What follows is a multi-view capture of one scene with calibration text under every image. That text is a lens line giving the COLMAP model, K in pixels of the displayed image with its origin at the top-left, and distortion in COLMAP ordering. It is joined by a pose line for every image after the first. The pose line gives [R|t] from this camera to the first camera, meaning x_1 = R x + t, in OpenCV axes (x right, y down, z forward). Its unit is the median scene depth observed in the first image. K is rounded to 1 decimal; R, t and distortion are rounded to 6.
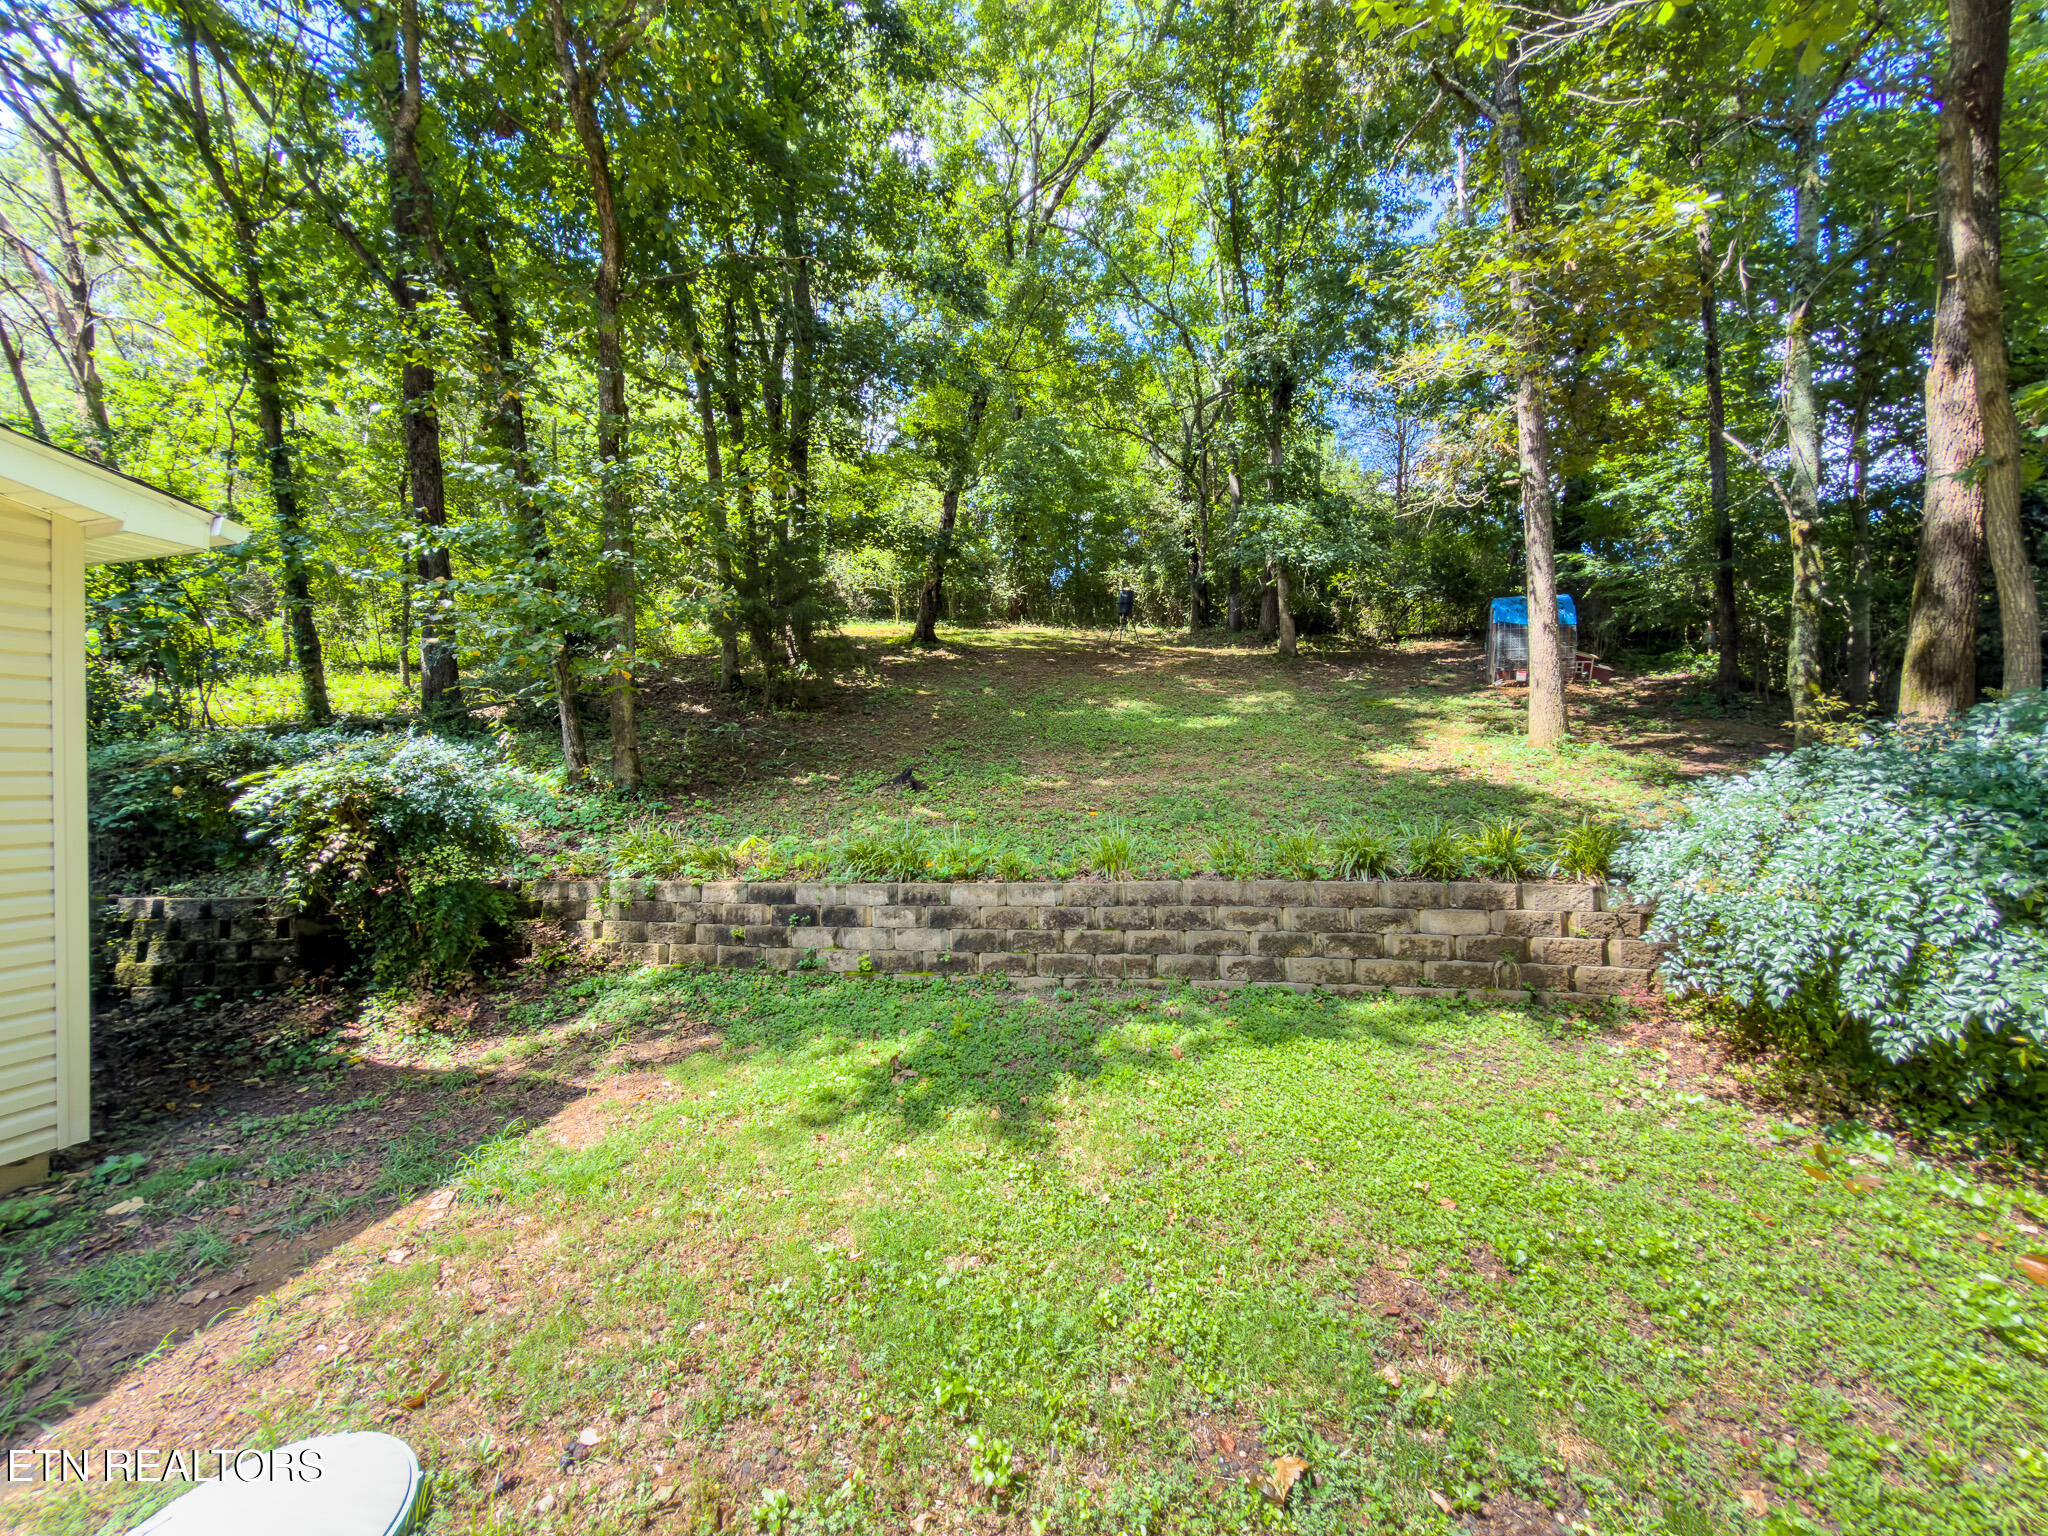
lens RADIAL K [[815.3, 0, 1023.8], [0, 815.3, 761.2], [0, 0, 1]] dist [-0.000807, 0.000198]
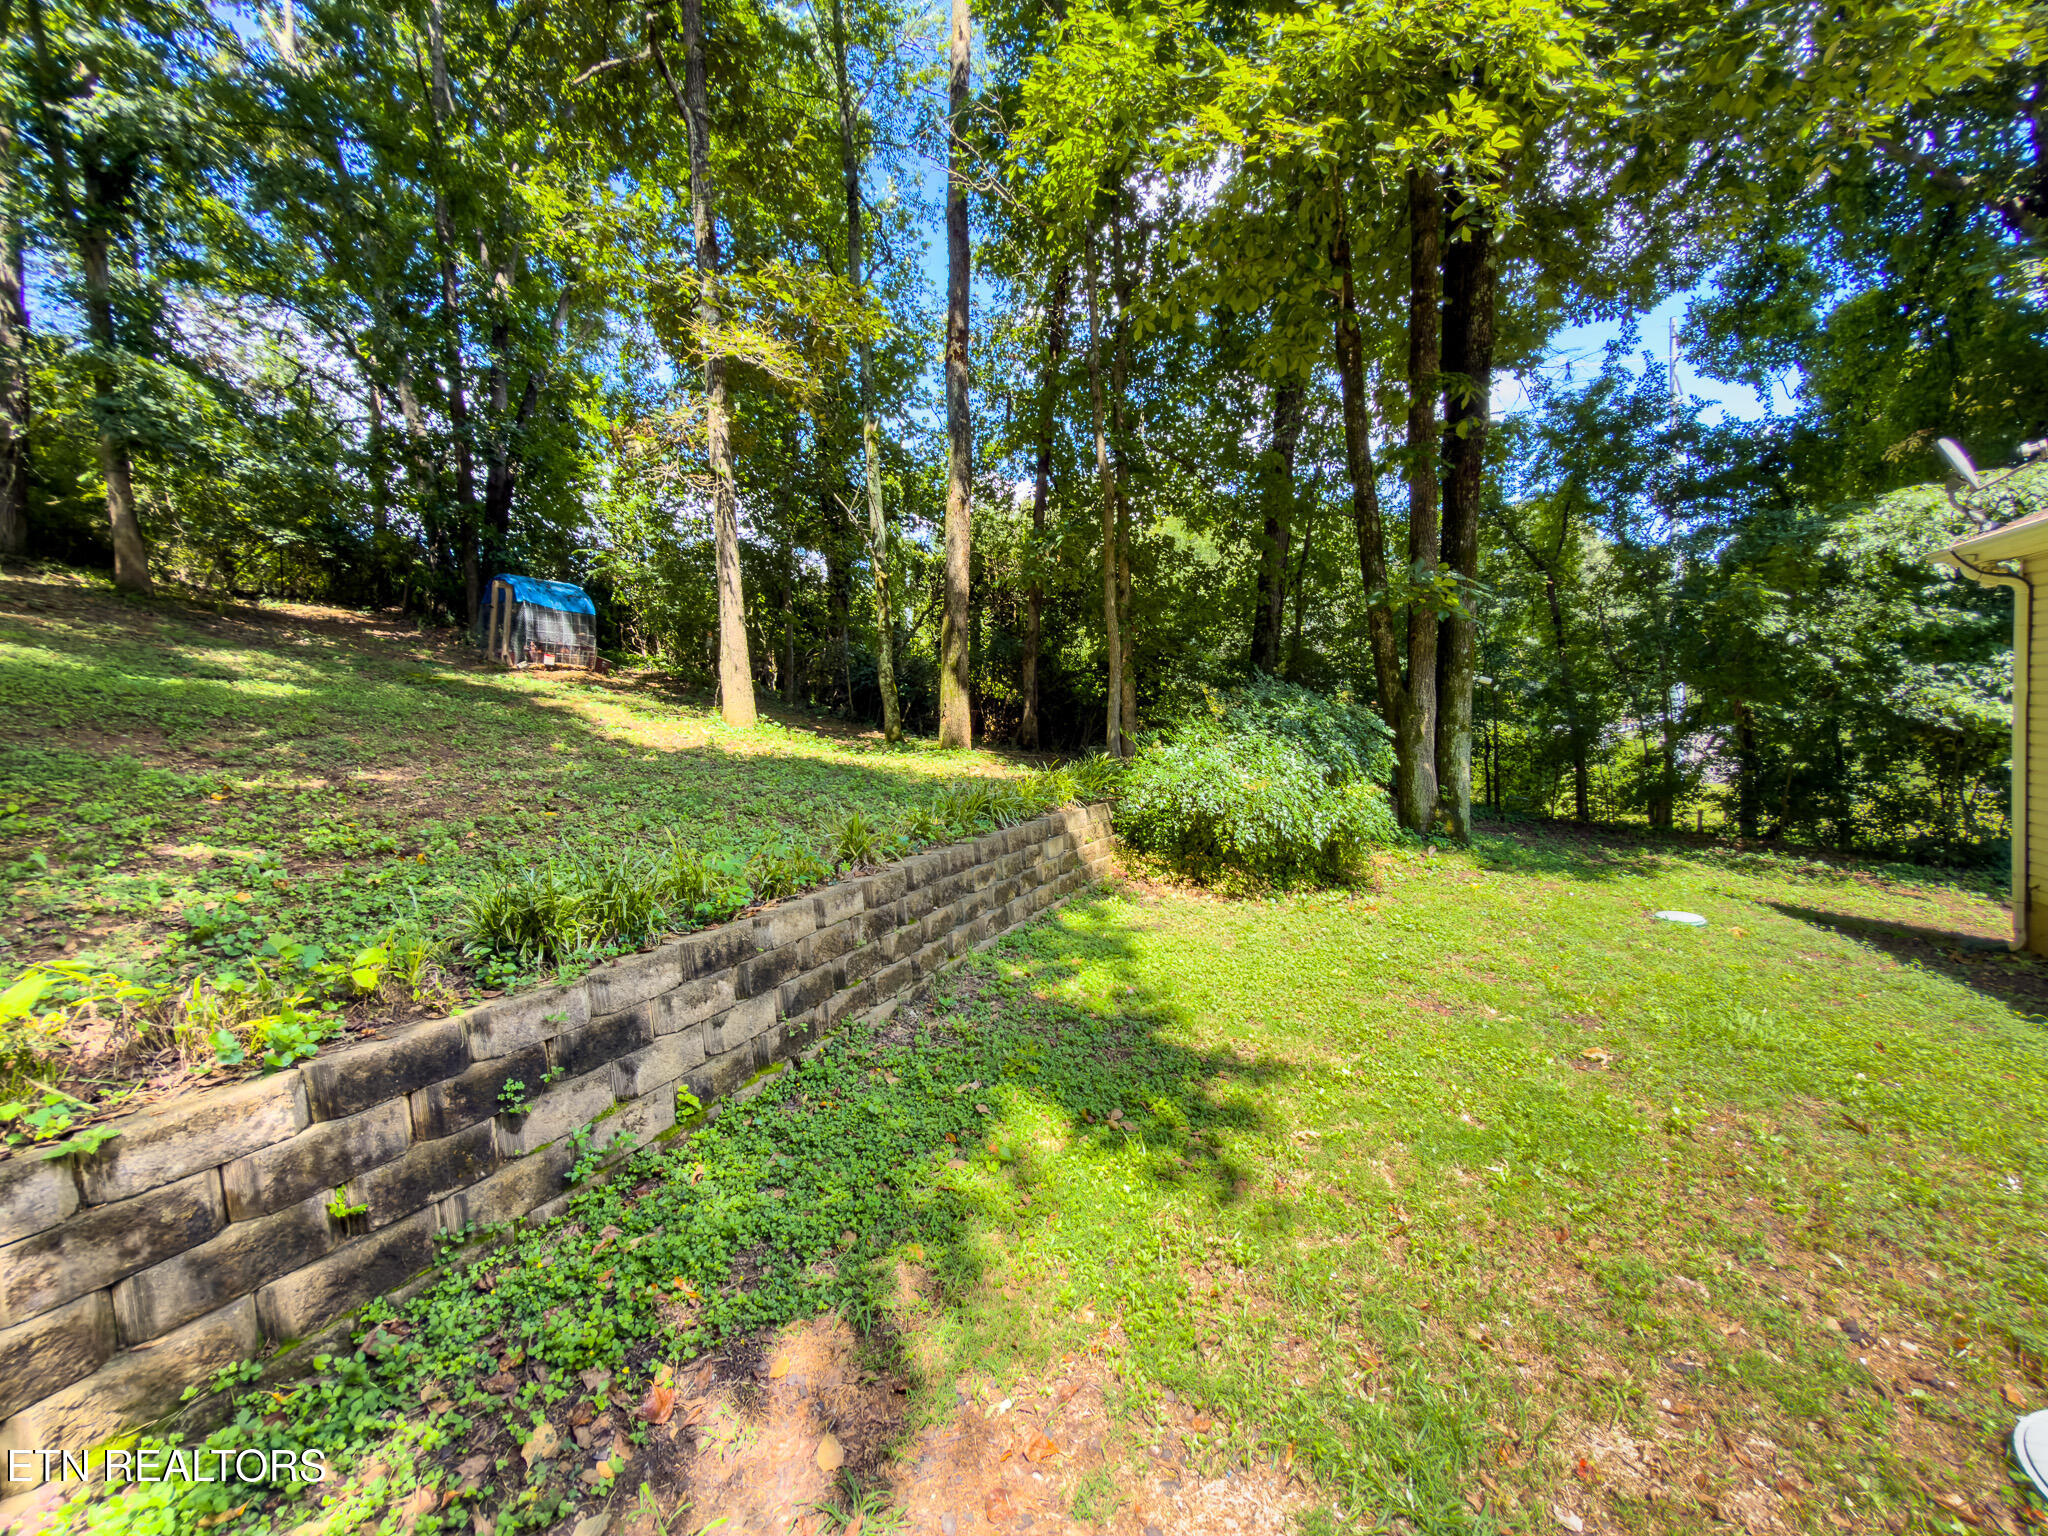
lens RADIAL K [[815.3, 0, 1024.0], [0, 815.3, 761.7], [0, 0, 1]] dist [-0.000807, 0.000198]
pose [[0.216565, -0.037861, 0.975534, -0.635226], [0.037713, 0.998826, 0.030393, 0.018969], [-0.975539, 0.030209, 0.217739, 0.644341]]
